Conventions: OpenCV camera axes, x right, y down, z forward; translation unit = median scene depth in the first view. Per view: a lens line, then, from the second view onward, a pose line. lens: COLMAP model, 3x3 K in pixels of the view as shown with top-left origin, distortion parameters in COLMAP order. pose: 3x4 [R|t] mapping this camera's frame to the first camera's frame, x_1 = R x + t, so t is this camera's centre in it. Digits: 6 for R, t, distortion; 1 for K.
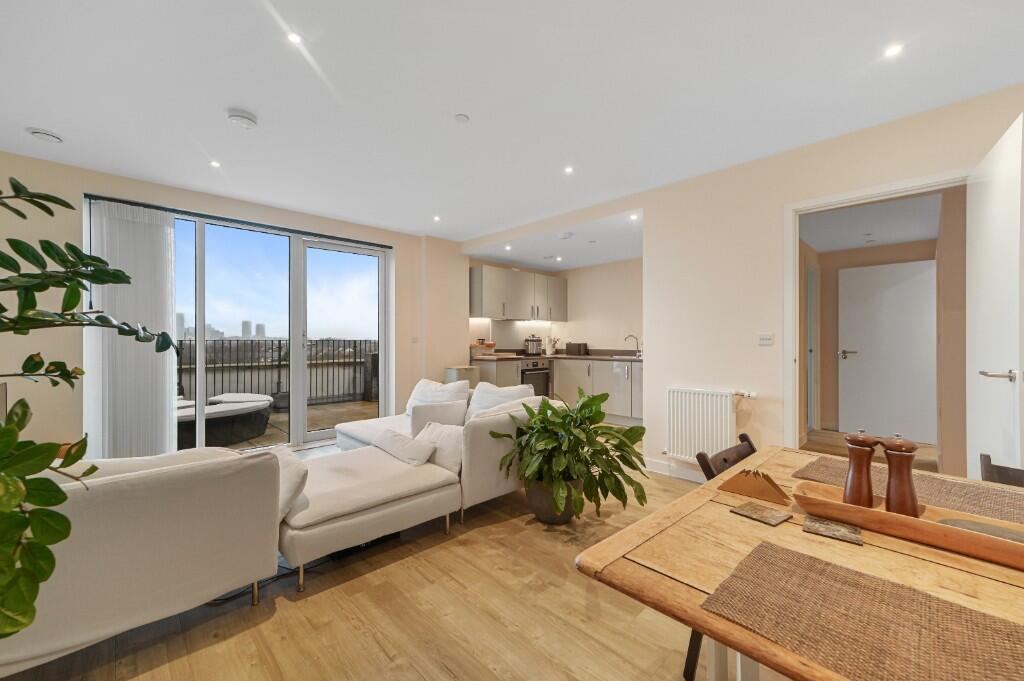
lens RADIAL K [[408.2, 0, 512.0], [0, 408.2, 340.5], [0, 0, 1]] dist [0.001851, 0.000194]
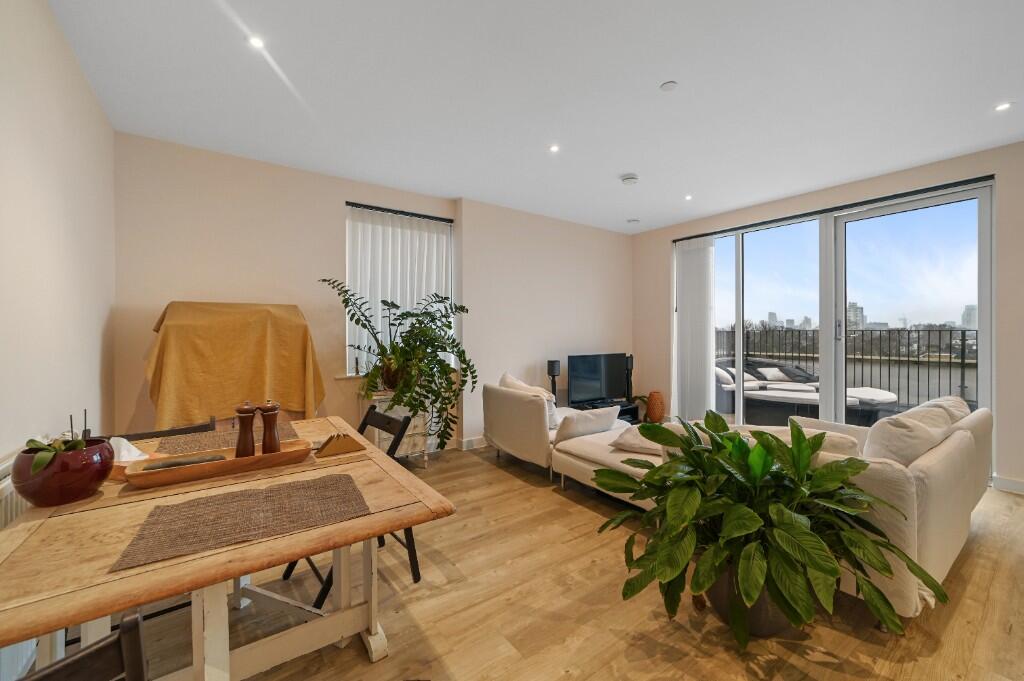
lens RADIAL K [[411.1, 0, 509.1], [0, 411.1, 328.3], [0, 0, 1]] dist [0.000703, 0.000007]
pose [[-0.156194, -0.006998, -0.987702, 0.587937], [0.004179, 0.999961, -0.007745, -0.003876], [0.987718, -0.005338, -0.156159, 0.558613]]
